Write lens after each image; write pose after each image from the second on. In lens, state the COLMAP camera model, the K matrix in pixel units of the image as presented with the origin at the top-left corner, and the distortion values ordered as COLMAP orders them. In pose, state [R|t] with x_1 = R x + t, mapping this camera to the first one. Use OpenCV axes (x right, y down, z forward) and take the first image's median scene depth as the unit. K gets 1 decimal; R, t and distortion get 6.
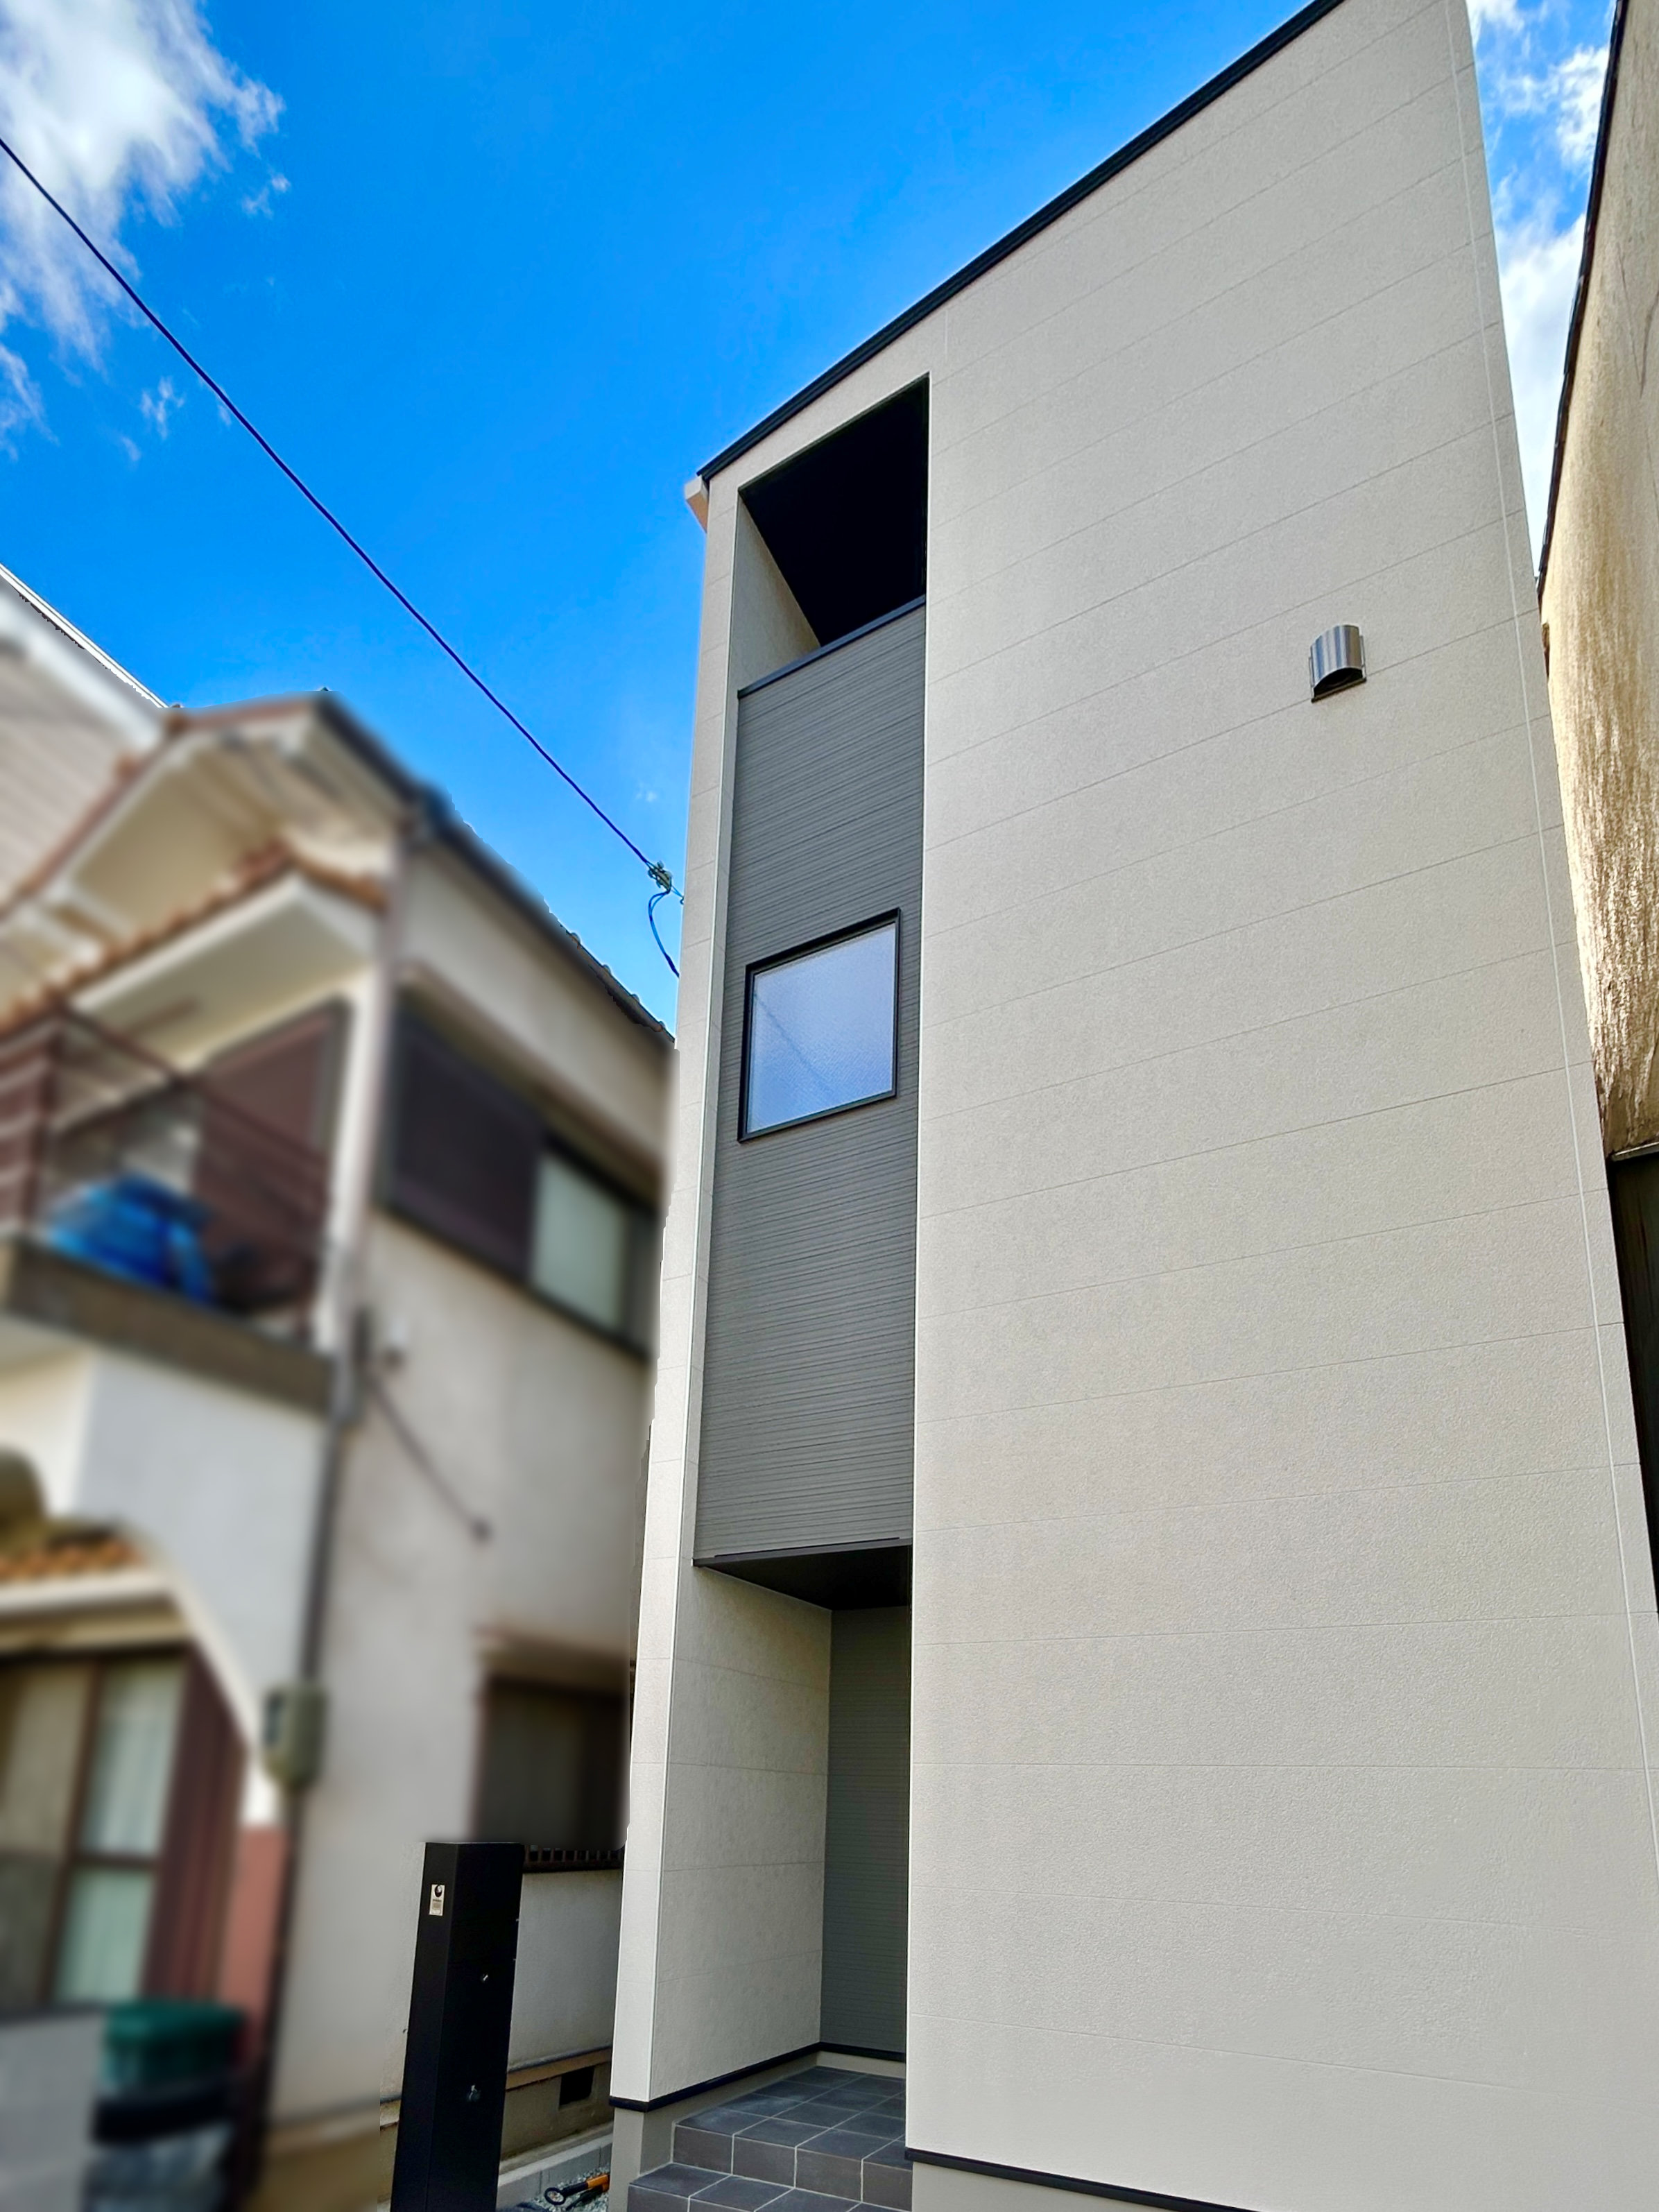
lens RADIAL K [[886.4, 0, 831.1], [0, 886.4, 1163.9], [0, 0, 1]] dist [-0.003314, -0.000117]
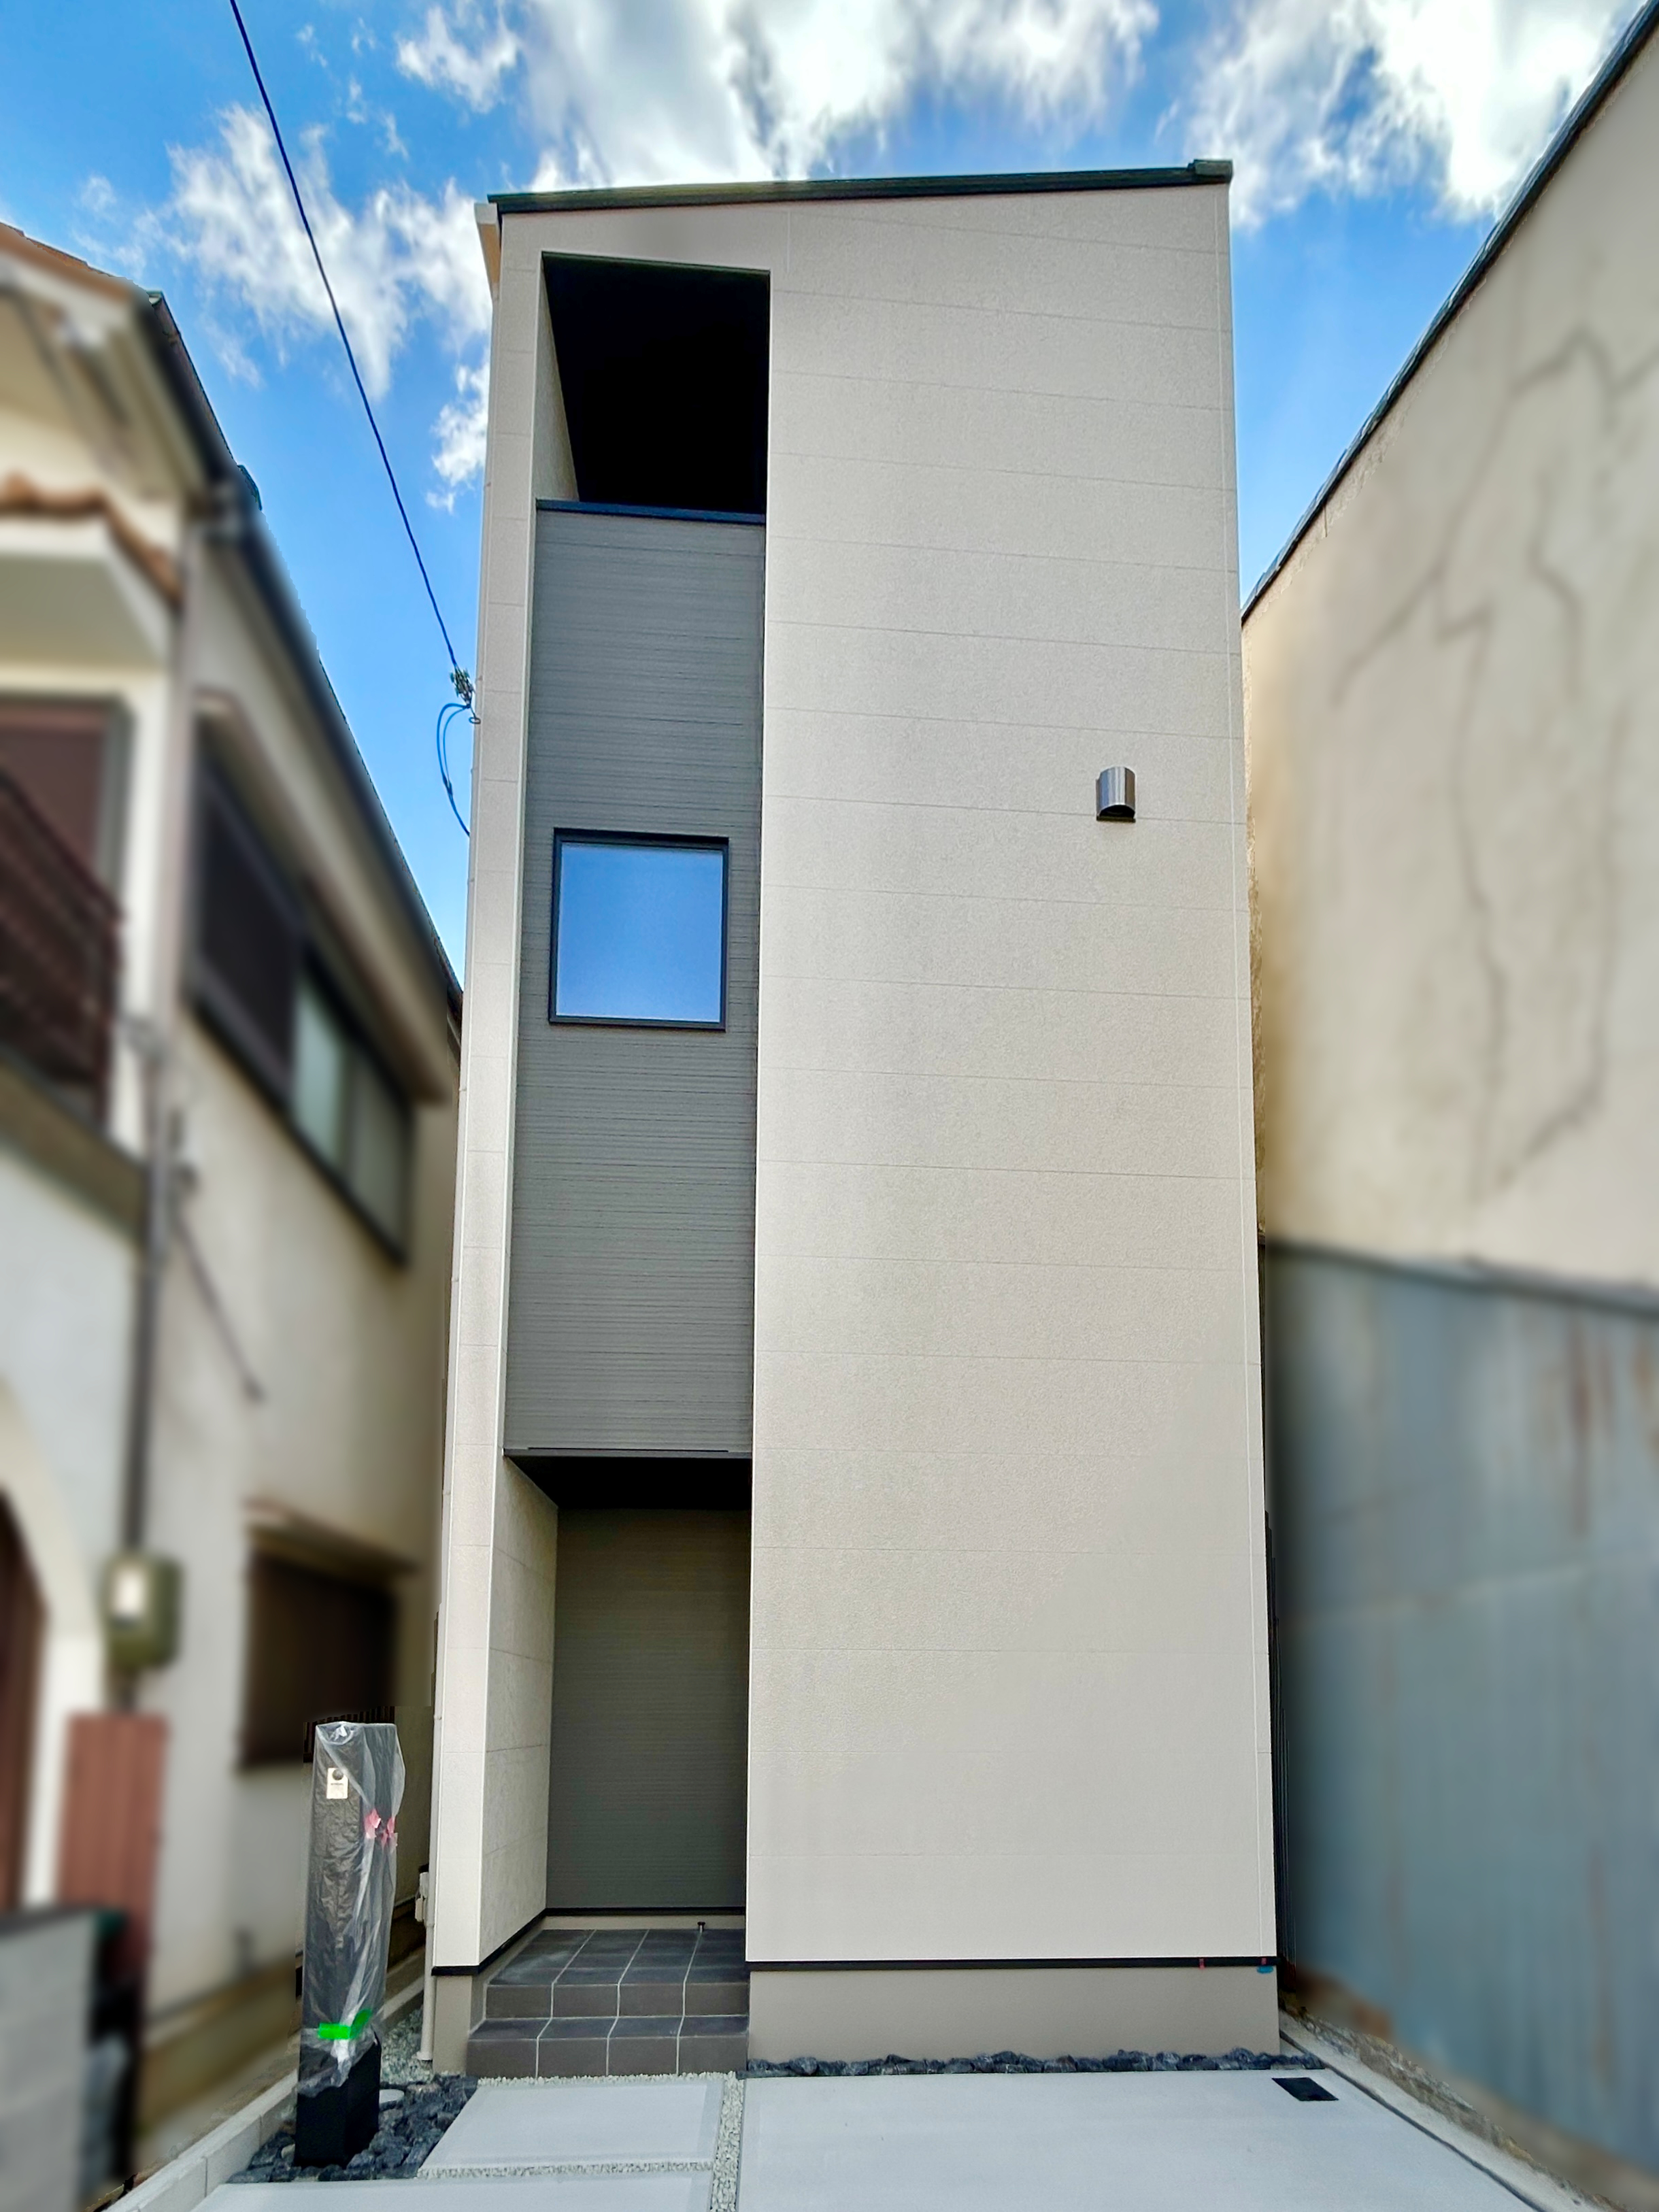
lens RADIAL K [[887.3, 0, 832.7], [0, 887.3, 1099.5], [0, 0, 1]] dist [0.003325, -0.004836]
pose [[0.863544, 0.270936, 0.425306, -0.353774], [-0.283206, 0.958401, -0.035516, 0.004804], [-0.417236, -0.089779, 0.904353, -0.013933]]
